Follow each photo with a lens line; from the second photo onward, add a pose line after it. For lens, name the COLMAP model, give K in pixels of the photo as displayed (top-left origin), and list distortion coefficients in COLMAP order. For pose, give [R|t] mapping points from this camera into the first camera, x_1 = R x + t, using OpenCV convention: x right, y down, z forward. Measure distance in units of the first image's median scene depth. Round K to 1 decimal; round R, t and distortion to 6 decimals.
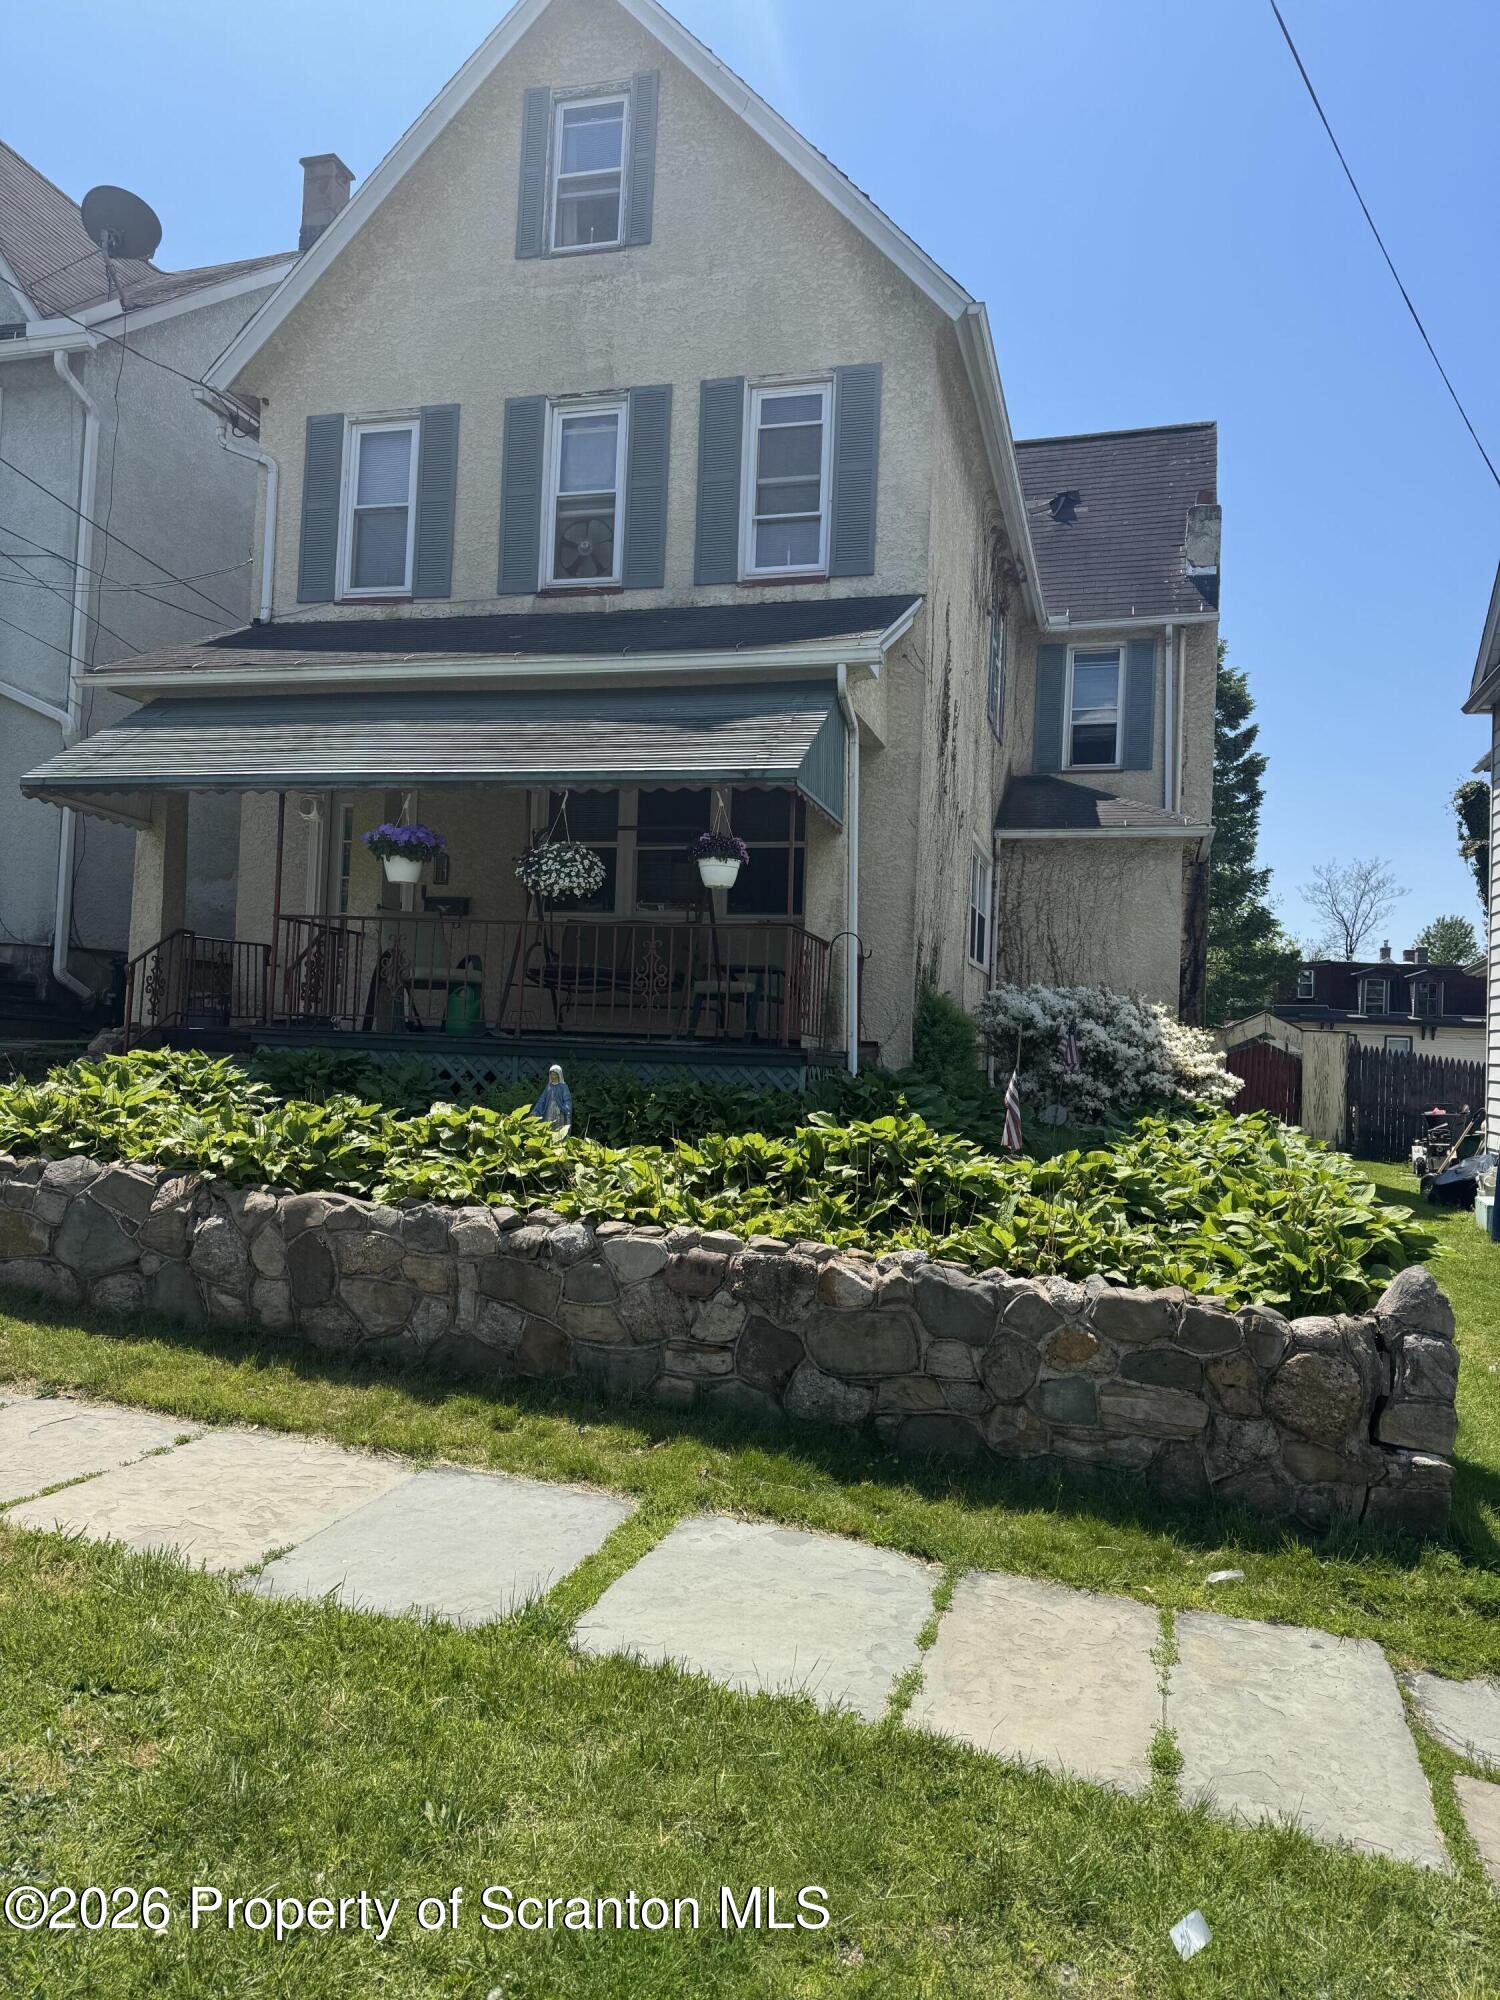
lens RADIAL K [[1402.5, 0, 817.7], [0, 1402.5, 1013.9], [0, 0, 1]] dist [0.035583, -0.043953]
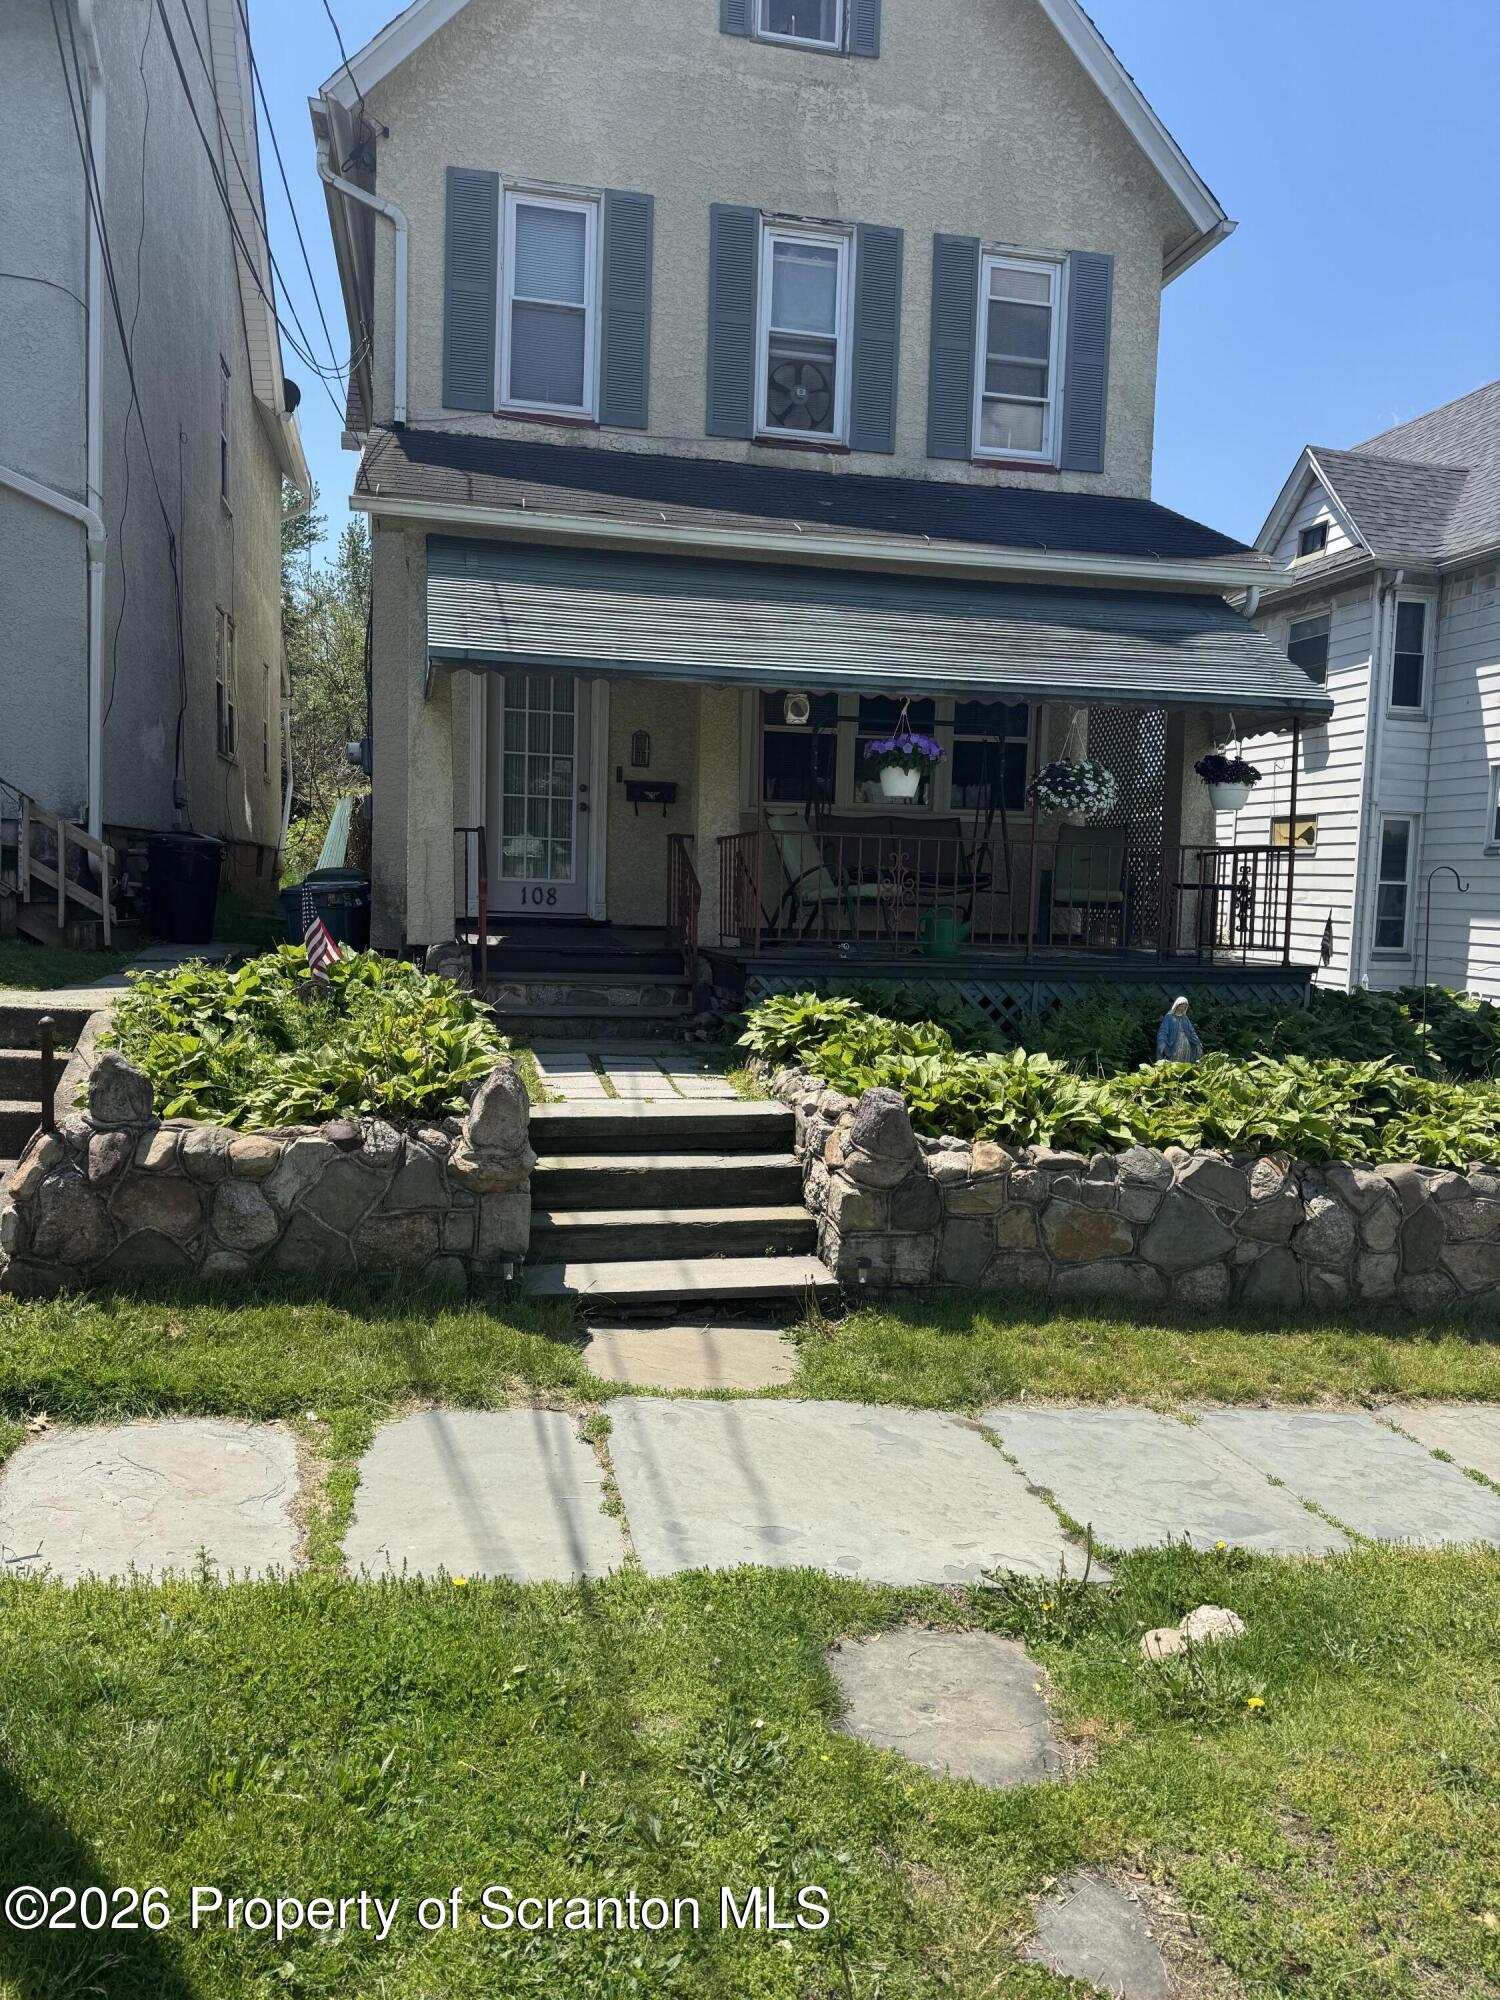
lens RADIAL K [[1402.5, 0, 719.6], [0, 1402.5, 985.7], [0, 0, 1]] dist [0.035583, -0.043953]
pose [[0.887930, -0.046468, 0.457625, -0.657226], [-0.010071, 0.992682, 0.120341, -0.062261], [-0.459868, -0.111463, 0.880964, 0.180158]]
